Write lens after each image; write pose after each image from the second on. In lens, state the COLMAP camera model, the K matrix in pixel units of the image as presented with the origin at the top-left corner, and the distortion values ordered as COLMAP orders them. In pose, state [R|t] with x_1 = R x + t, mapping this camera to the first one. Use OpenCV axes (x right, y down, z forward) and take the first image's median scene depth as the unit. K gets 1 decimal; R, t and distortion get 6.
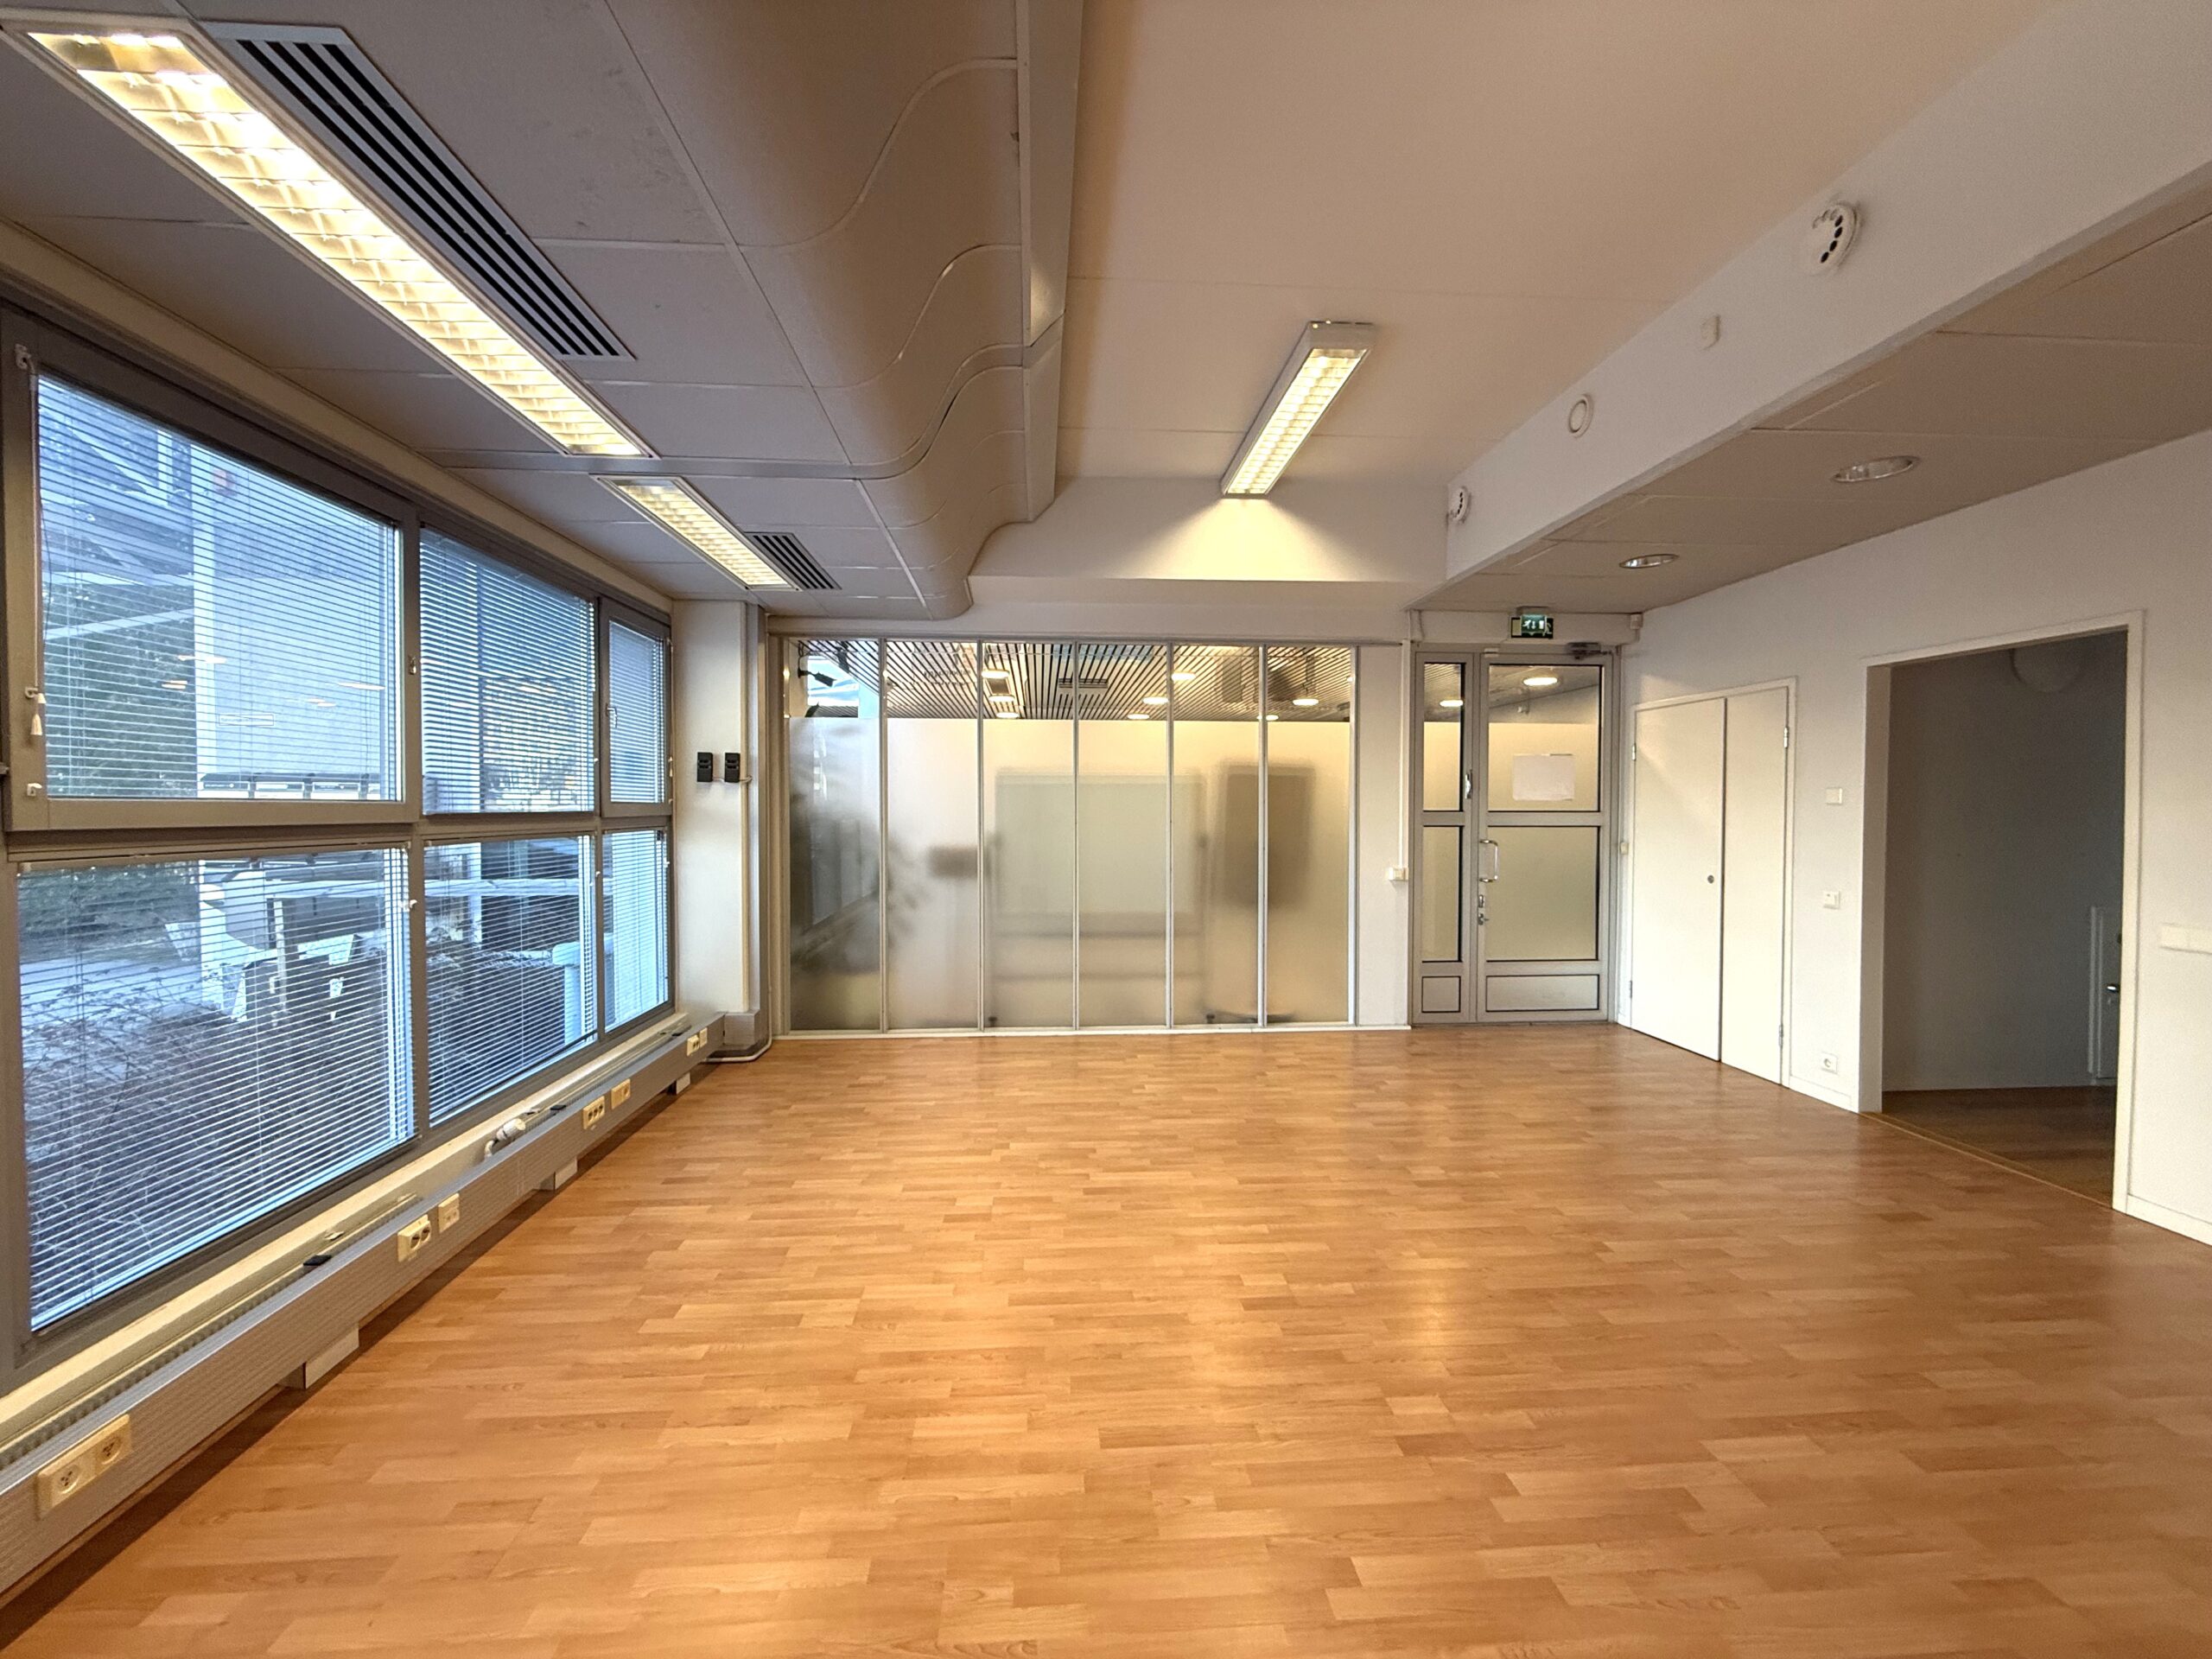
lens RADIAL K [[879.2, 0, 1100.1], [0, 879.2, 828.0], [0, 0, 1]] dist [-0.000154, 0.000181]
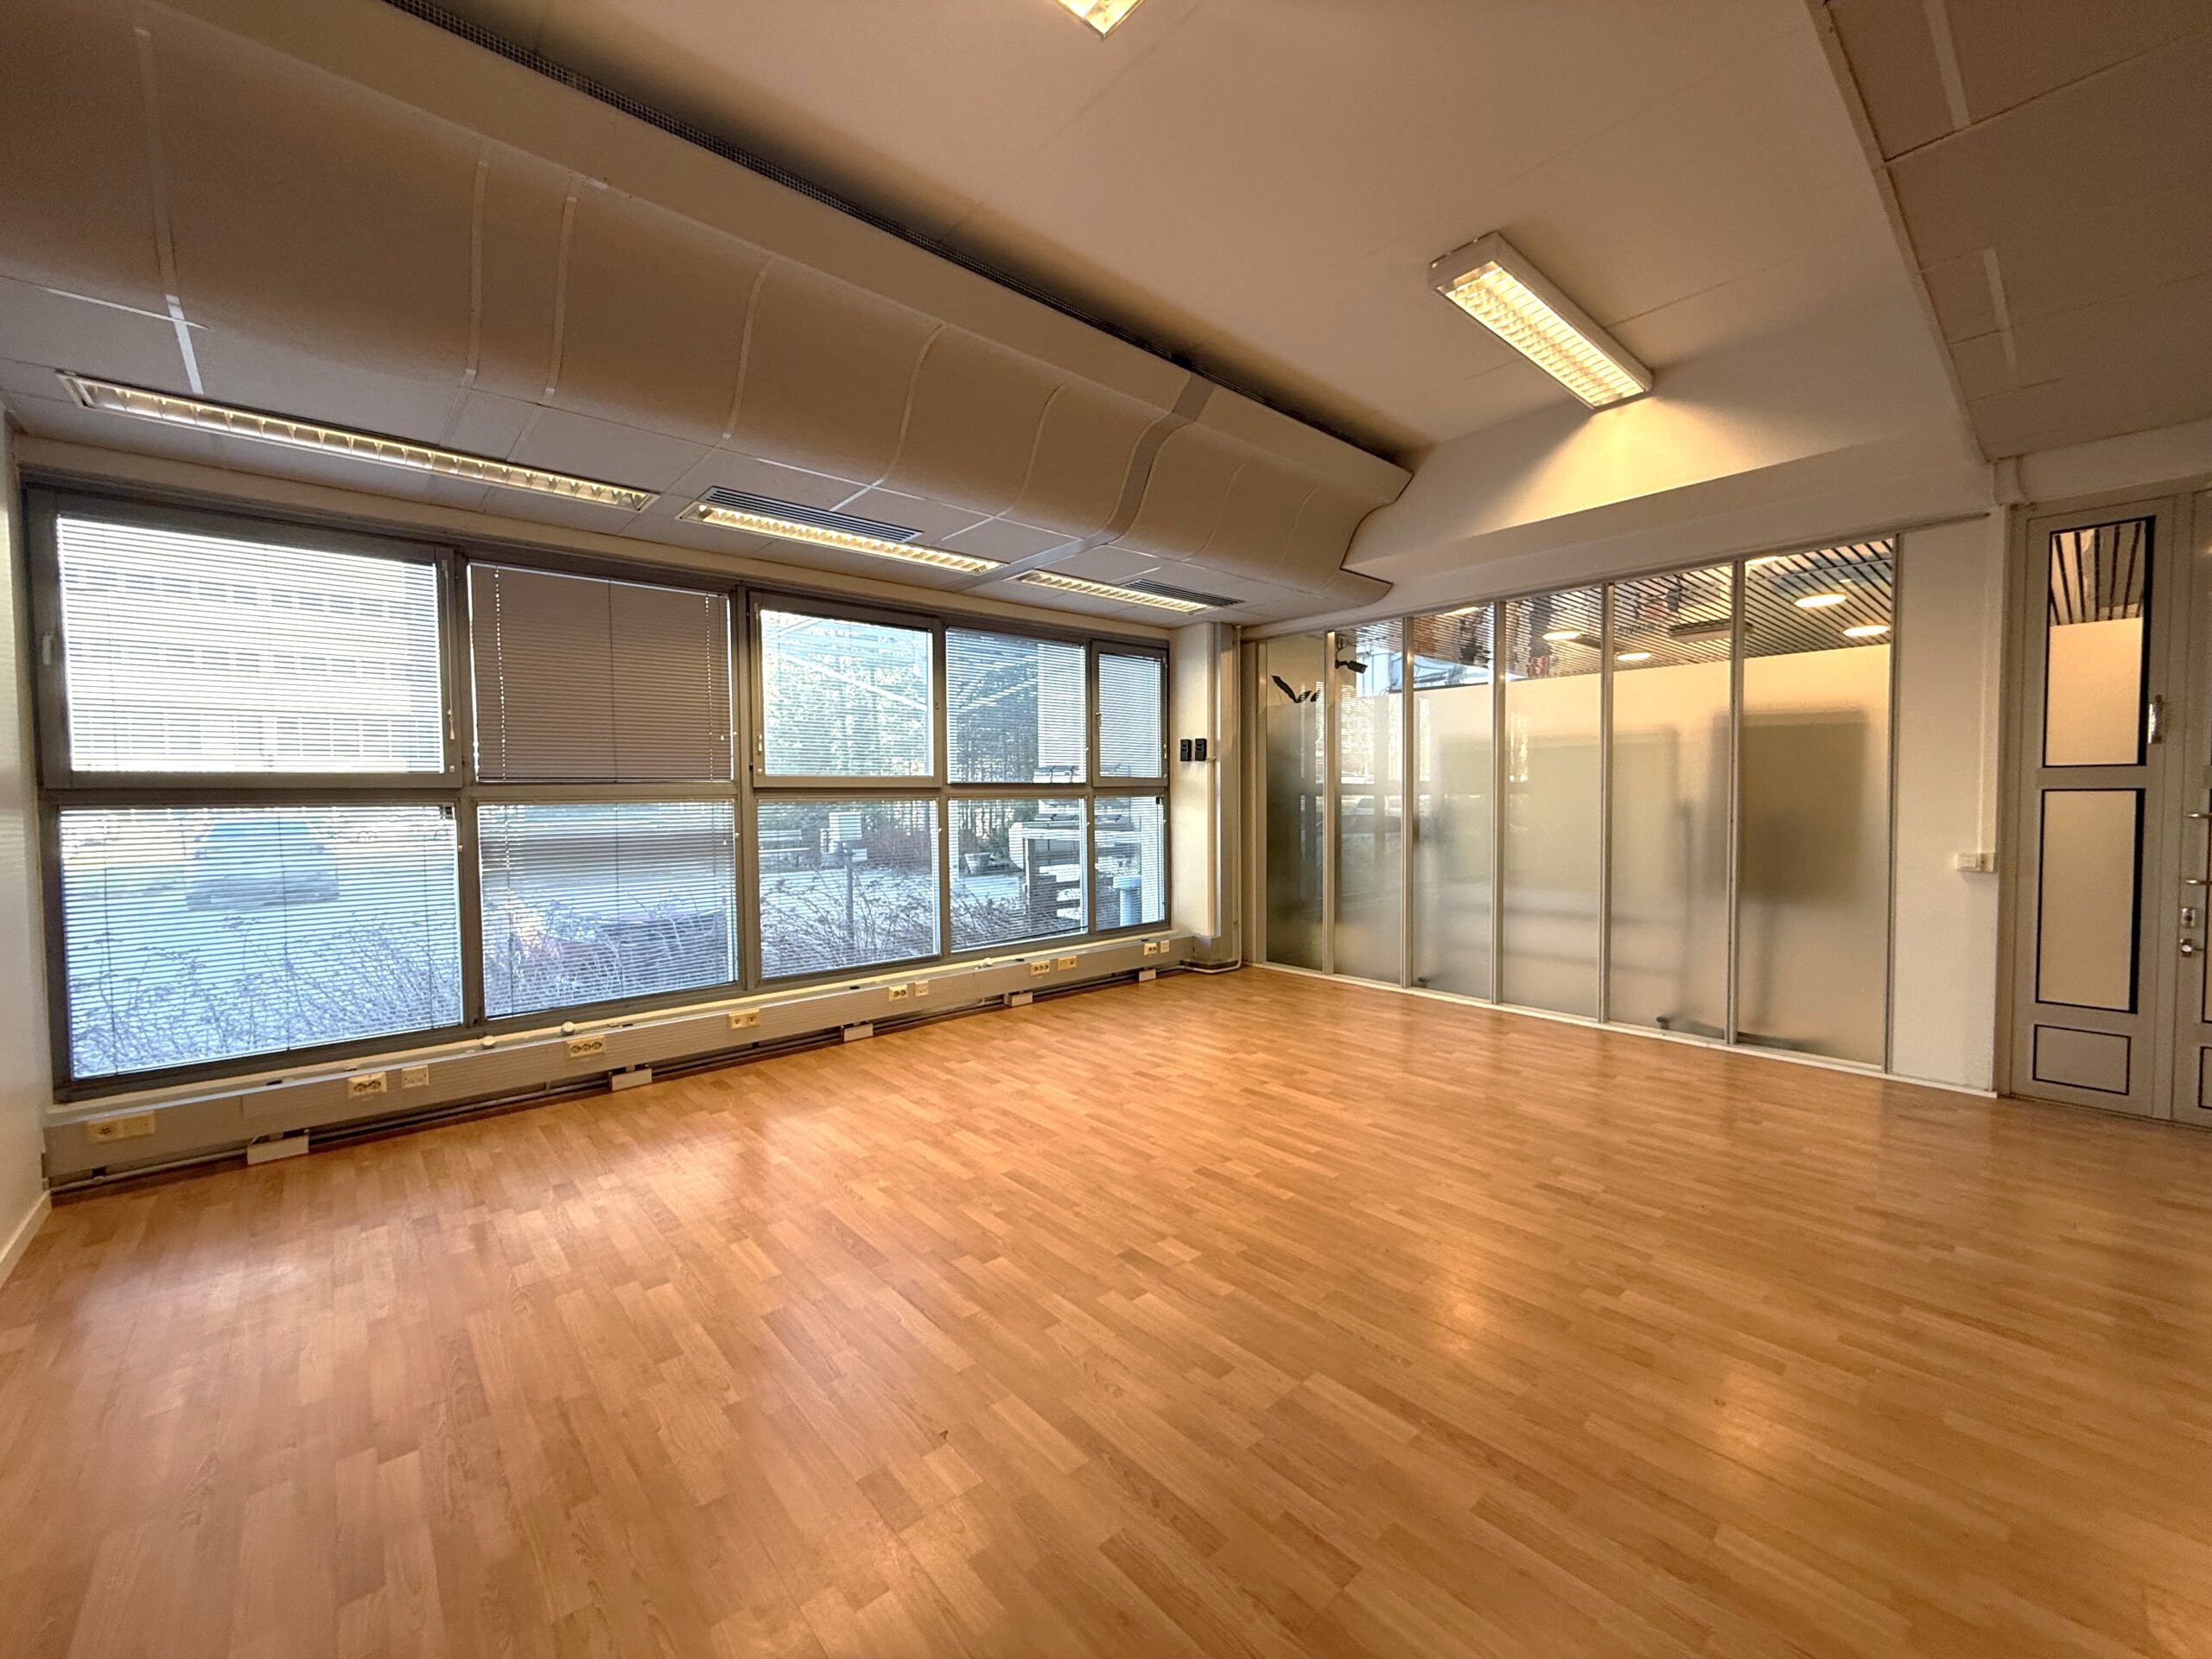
lens RADIAL K [[879.2, 0, 1096.4], [0, 879.2, 827.1], [0, 0, 1]] dist [-0.000154, 0.000181]
pose [[0.604824, 0.023659, -0.796008, 0.726556], [-0.009172, 0.999699, 0.022744, 0.026083], [0.796307, -0.006455, 0.604859, 0.102086]]
